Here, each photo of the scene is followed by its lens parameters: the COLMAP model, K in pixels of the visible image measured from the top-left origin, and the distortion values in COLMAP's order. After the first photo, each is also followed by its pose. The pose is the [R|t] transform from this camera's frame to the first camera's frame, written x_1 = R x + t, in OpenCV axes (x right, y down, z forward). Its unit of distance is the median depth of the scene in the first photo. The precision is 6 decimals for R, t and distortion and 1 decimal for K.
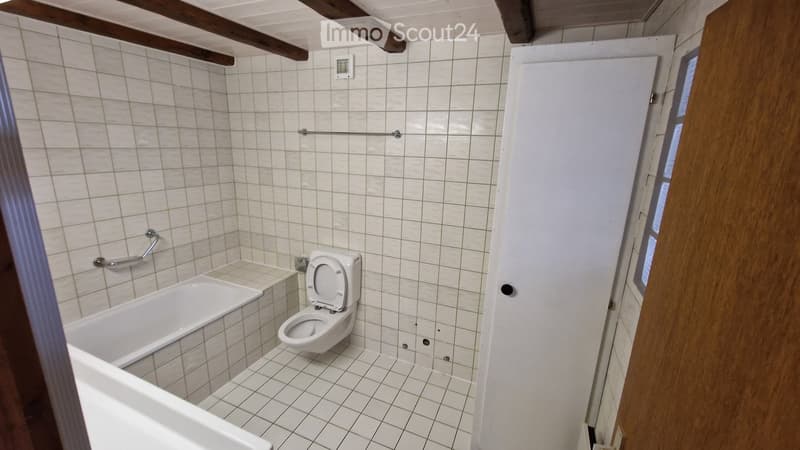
lens RADIAL K [[327.5, 0, 400.3], [0, 327.5, 223.7], [0, 0, 1]] dist [0.000094, -0.001394]
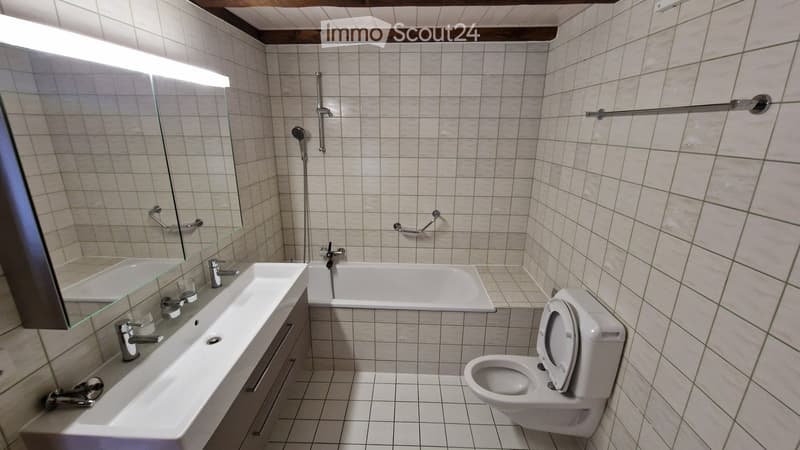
lens RADIAL K [[327.5, 0, 397.9], [0, 327.5, 221.0], [0, 0, 1]] dist [0.000094, -0.001394]
pose [[0.357880, 0.229103, -0.905226, 0.210710], [-0.219529, 0.962905, 0.156910, -0.090511], [0.907595, 0.142569, 0.394899, 0.415238]]
